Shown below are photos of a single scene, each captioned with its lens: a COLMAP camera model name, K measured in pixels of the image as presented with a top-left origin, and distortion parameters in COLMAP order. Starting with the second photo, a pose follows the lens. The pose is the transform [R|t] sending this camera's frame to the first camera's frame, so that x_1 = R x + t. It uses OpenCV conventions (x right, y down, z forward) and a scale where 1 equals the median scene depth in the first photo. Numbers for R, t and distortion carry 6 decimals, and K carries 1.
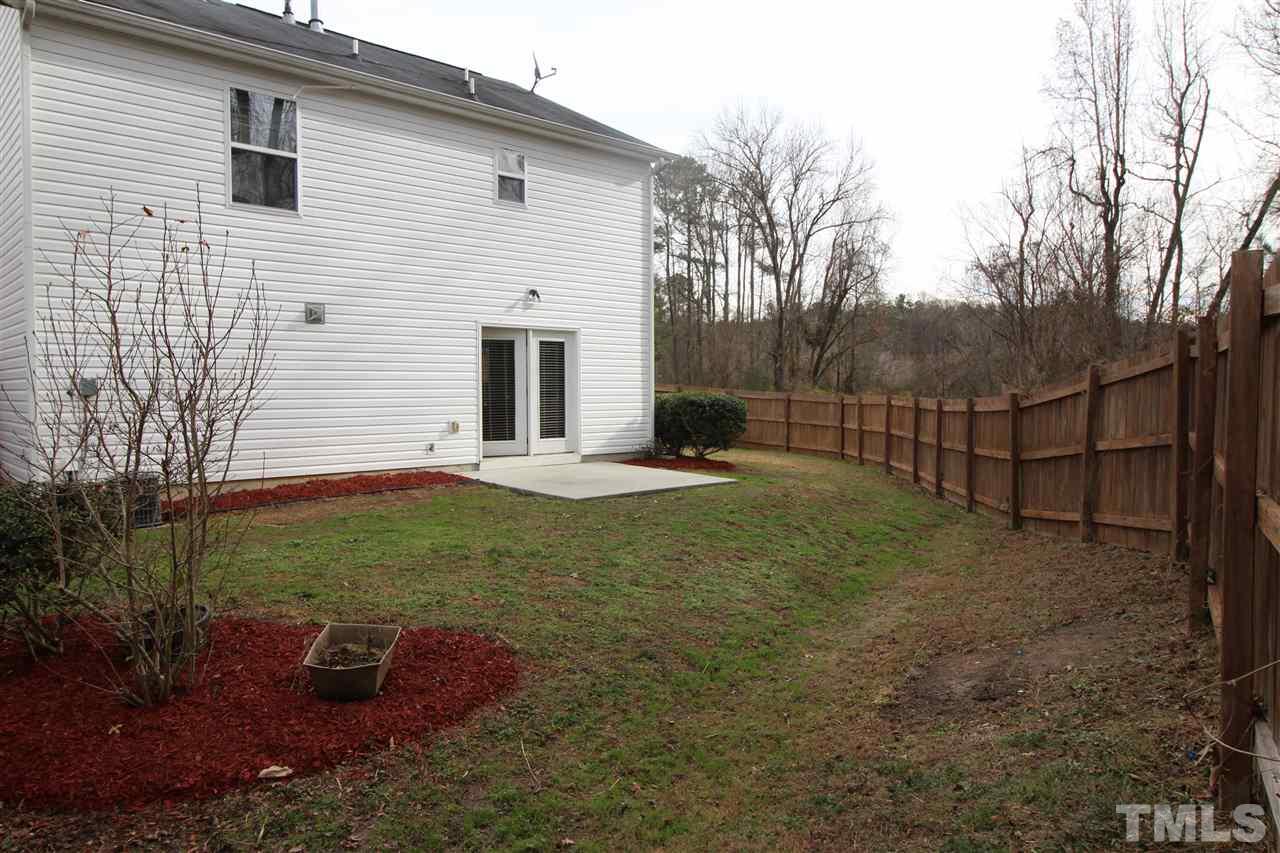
lens RADIAL K [[986.2, 0, 645.3], [0, 986.2, 424.6], [0, 0, 1]] dist [0.013693, -0.013598]
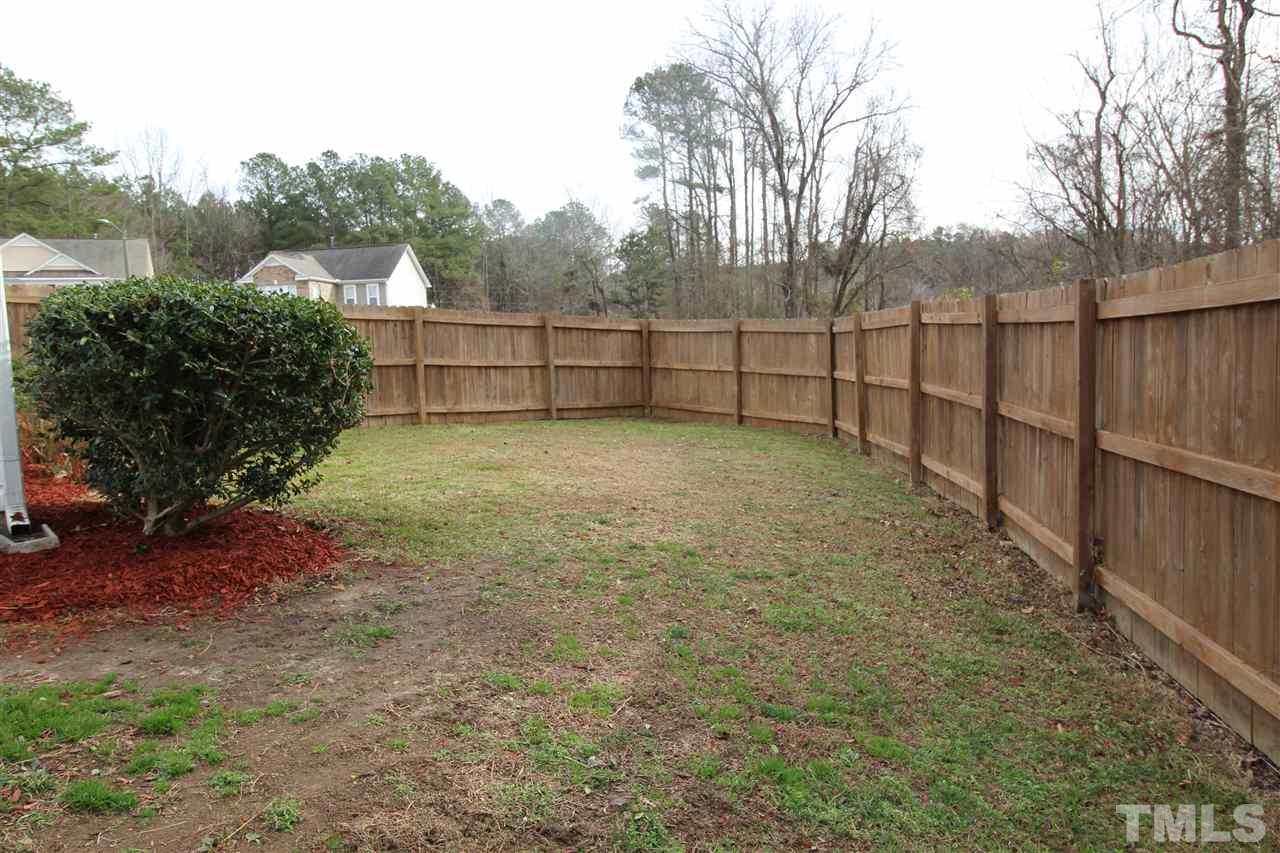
lens RADIAL K [[986.2, 0, 633.3], [0, 986.2, 429.0], [0, 0, 1]] dist [0.013693, -0.013598]
pose [[0.998027, -0.036834, -0.050844, 0.043957], [0.039495, 0.997847, 0.052363, -0.000674], [0.048806, -0.054267, 0.997333, 0.172237]]
